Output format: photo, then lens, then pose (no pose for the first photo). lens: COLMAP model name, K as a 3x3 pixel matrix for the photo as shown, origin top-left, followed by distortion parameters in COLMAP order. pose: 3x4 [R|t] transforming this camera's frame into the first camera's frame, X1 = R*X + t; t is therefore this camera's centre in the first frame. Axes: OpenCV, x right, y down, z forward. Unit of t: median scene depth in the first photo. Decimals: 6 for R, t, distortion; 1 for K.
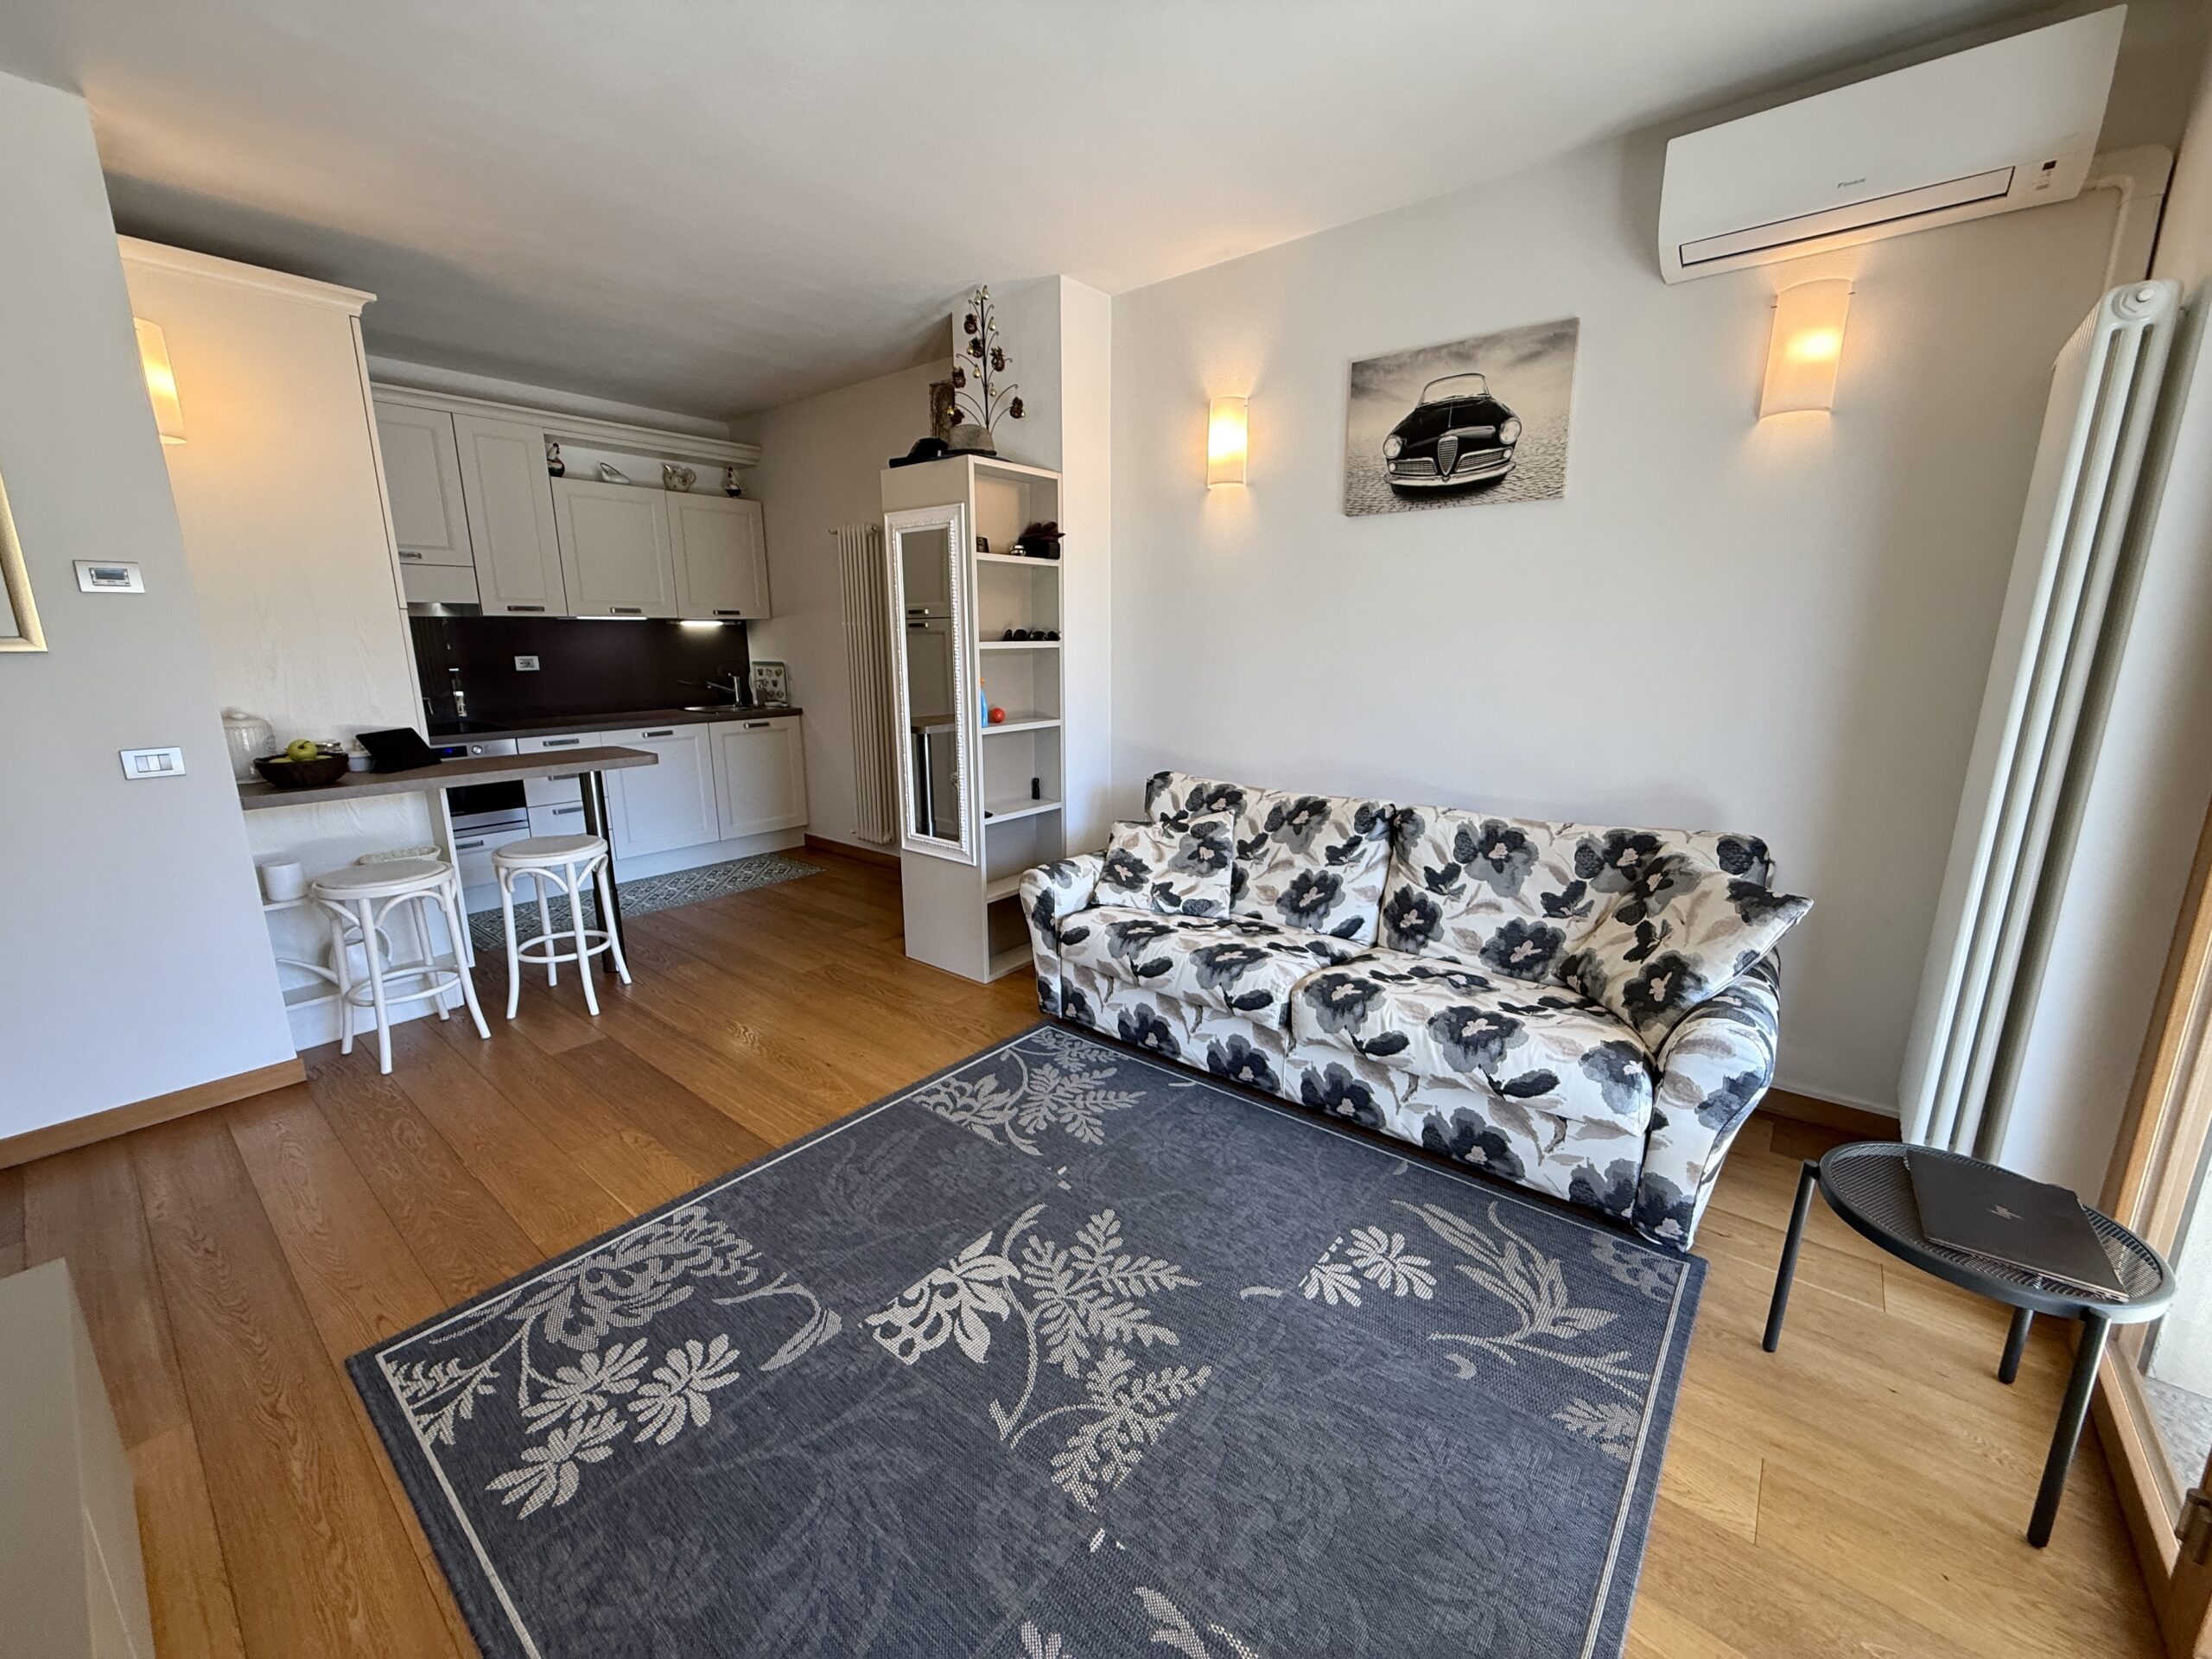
lens RADIAL K [[881.5, 0, 1105.6], [0, 881.5, 831.7], [0, 0, 1]] dist [0.001311, -0.000486]
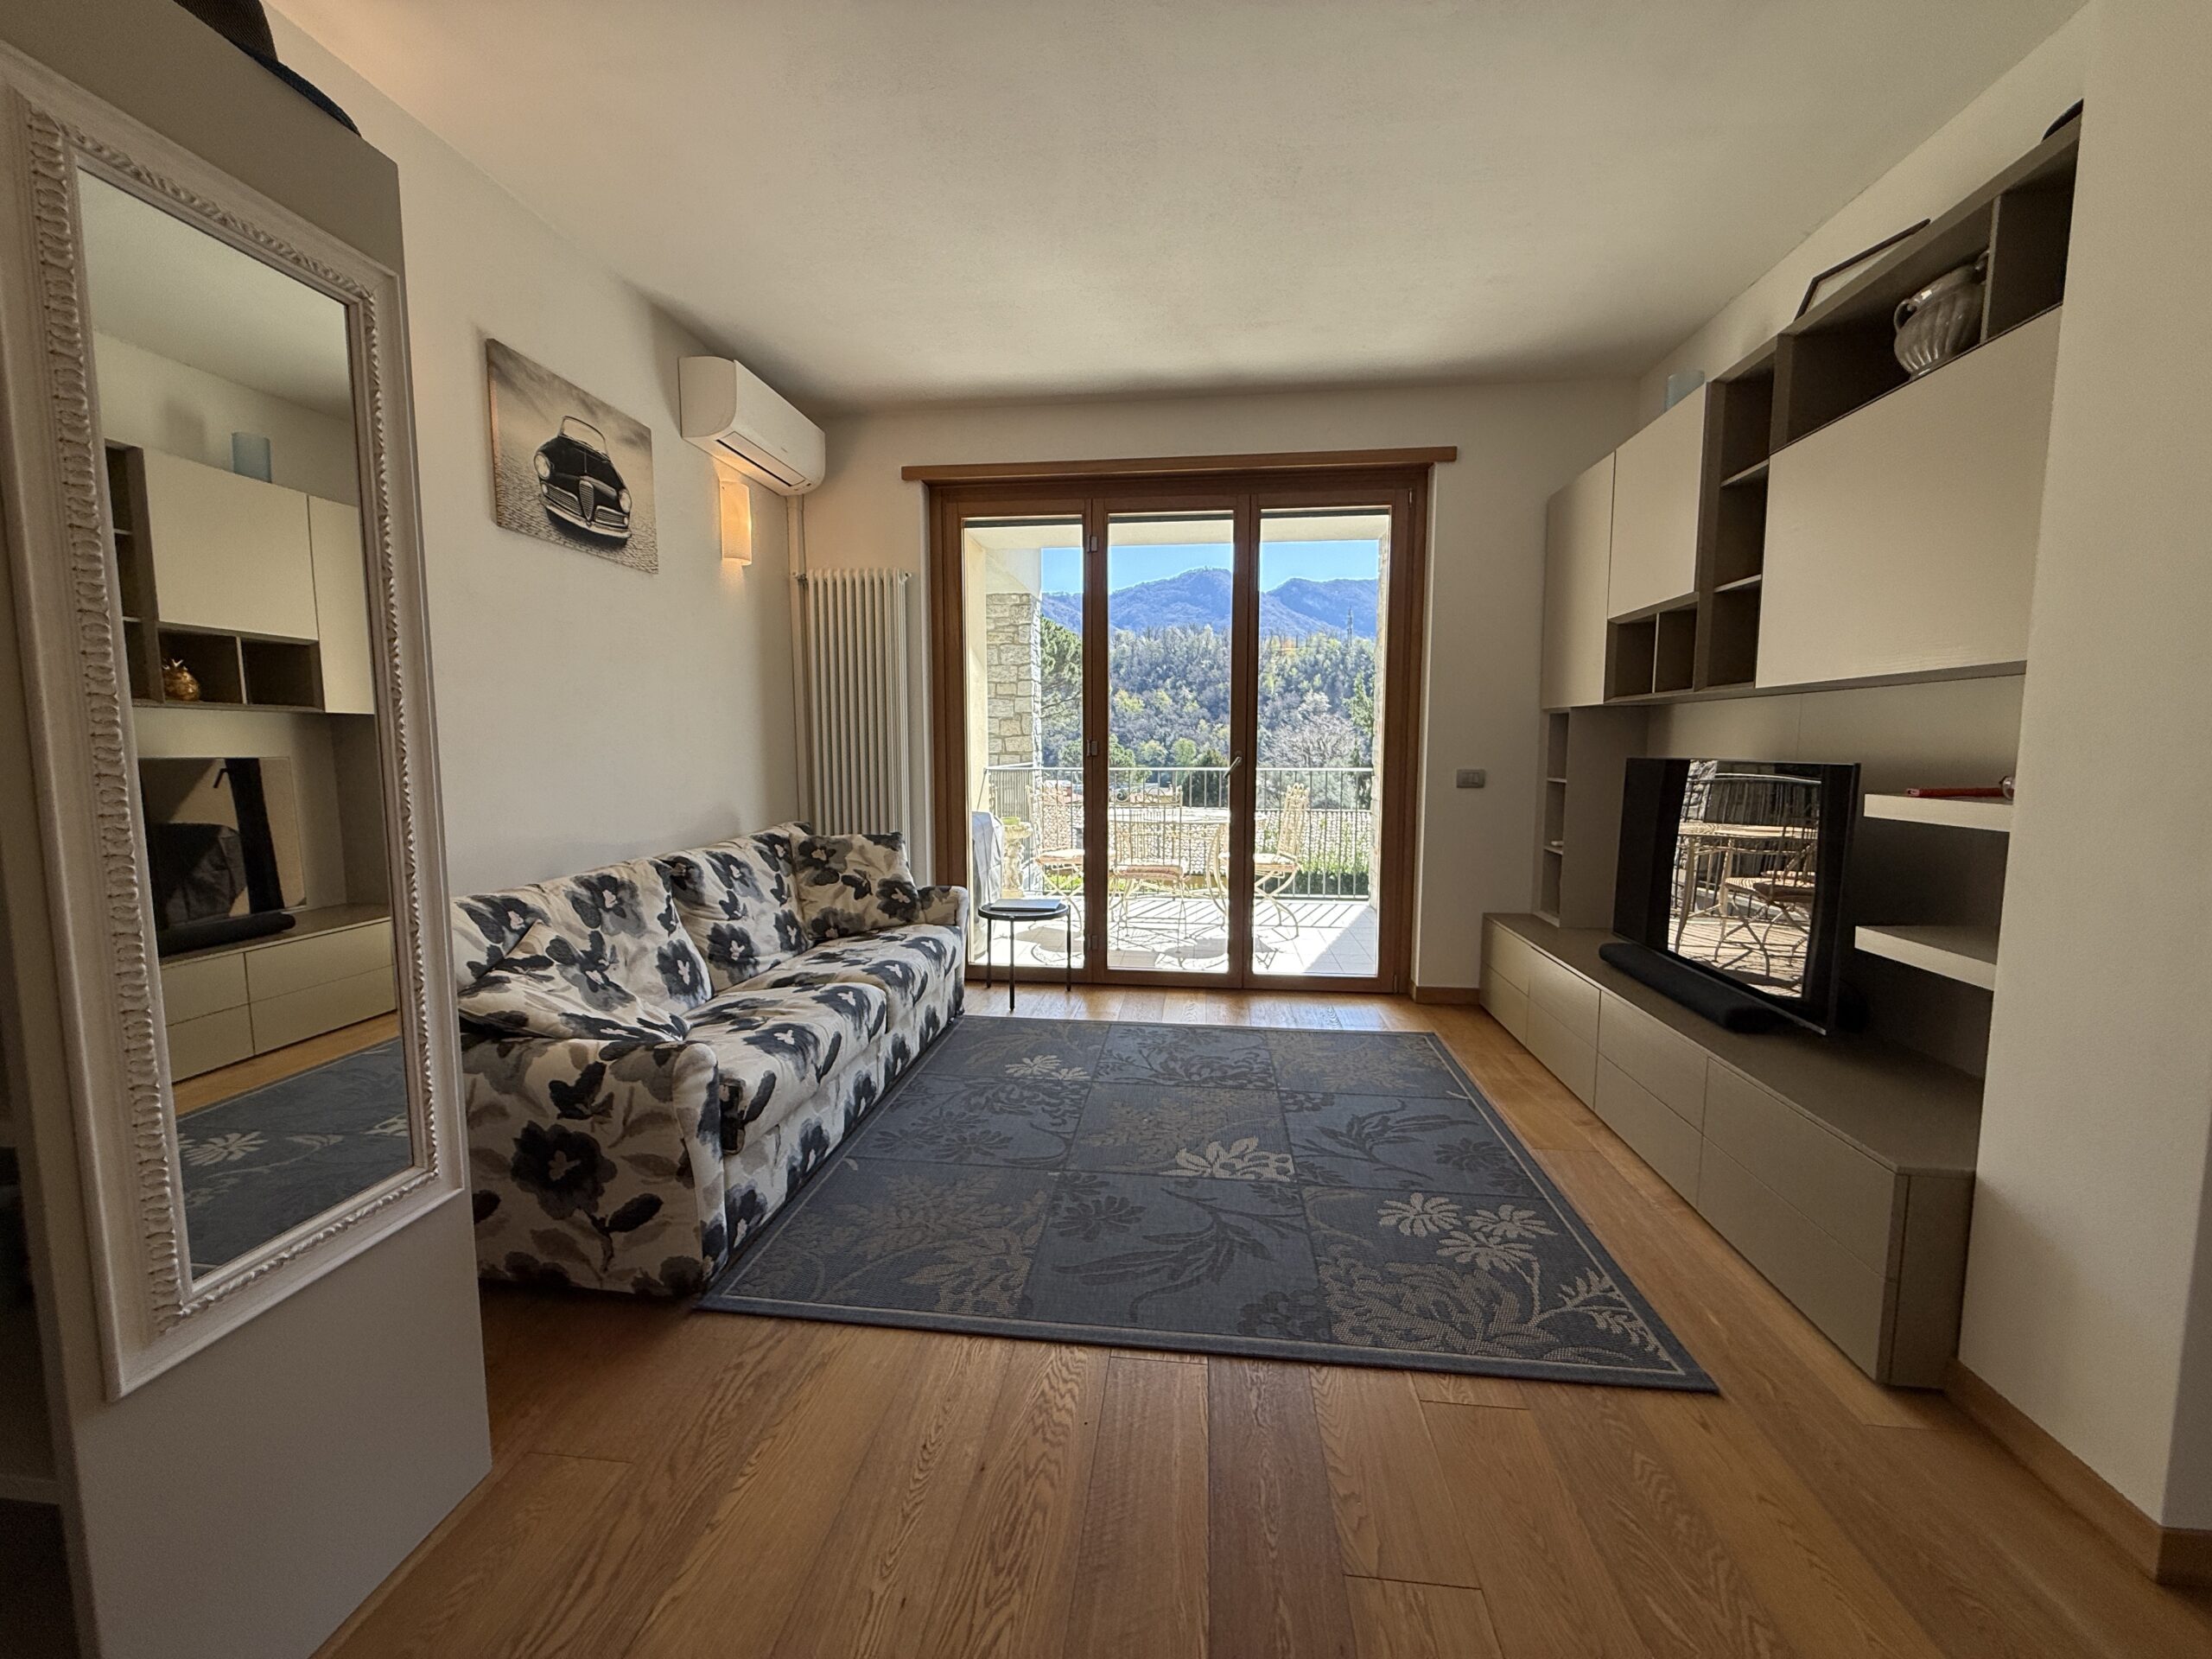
lens RADIAL K [[881.5, 0, 1100.3], [0, 881.5, 828.0], [0, 0, 1]] dist [0.001311, -0.000486]
pose [[-0.540052, -0.076549, 0.838143, -0.836001], [0.186593, 0.960182, 0.207925, -0.196322], [-0.820687, 0.268682, -0.504265, 1.241577]]
